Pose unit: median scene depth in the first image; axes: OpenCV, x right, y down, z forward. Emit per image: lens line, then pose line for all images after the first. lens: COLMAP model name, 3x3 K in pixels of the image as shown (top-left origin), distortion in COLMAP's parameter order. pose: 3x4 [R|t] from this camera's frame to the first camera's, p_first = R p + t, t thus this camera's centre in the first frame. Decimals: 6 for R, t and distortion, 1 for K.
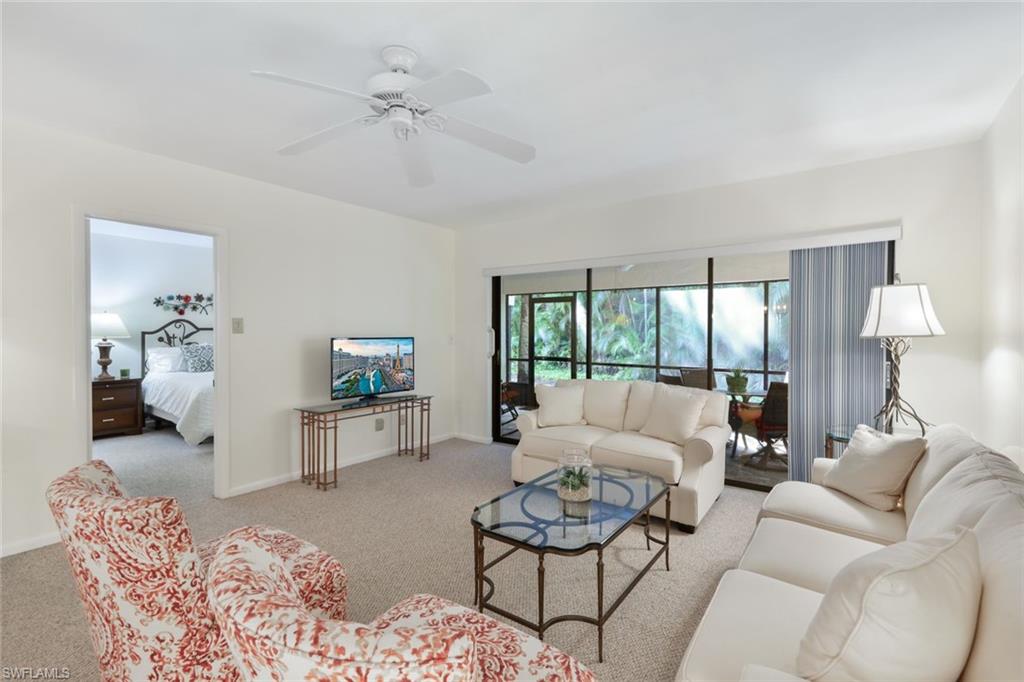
lens RADIAL K [[444.3, 0, 512.0], [0, 444.3, 341.0], [0, 0, 1]] dist [0.001889, -0.000001]
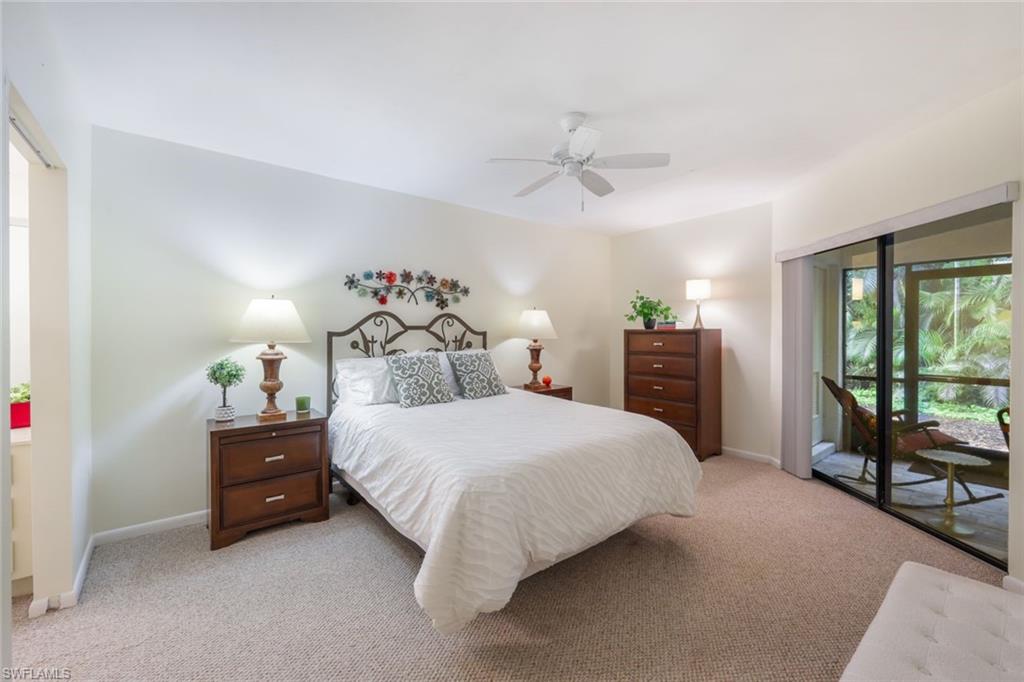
lens RADIAL K [[416.0, 0, 518.8], [0, 416.0, 341.8], [0, 0, 1]] dist [-0.000820, -0.000131]
pose [[0.968043, 0.001529, -0.250781, -0.434273], [-0.001890, 0.999997, -0.001198, -0.007504], [0.250779, 0.001634, 0.968043, 0.512551]]
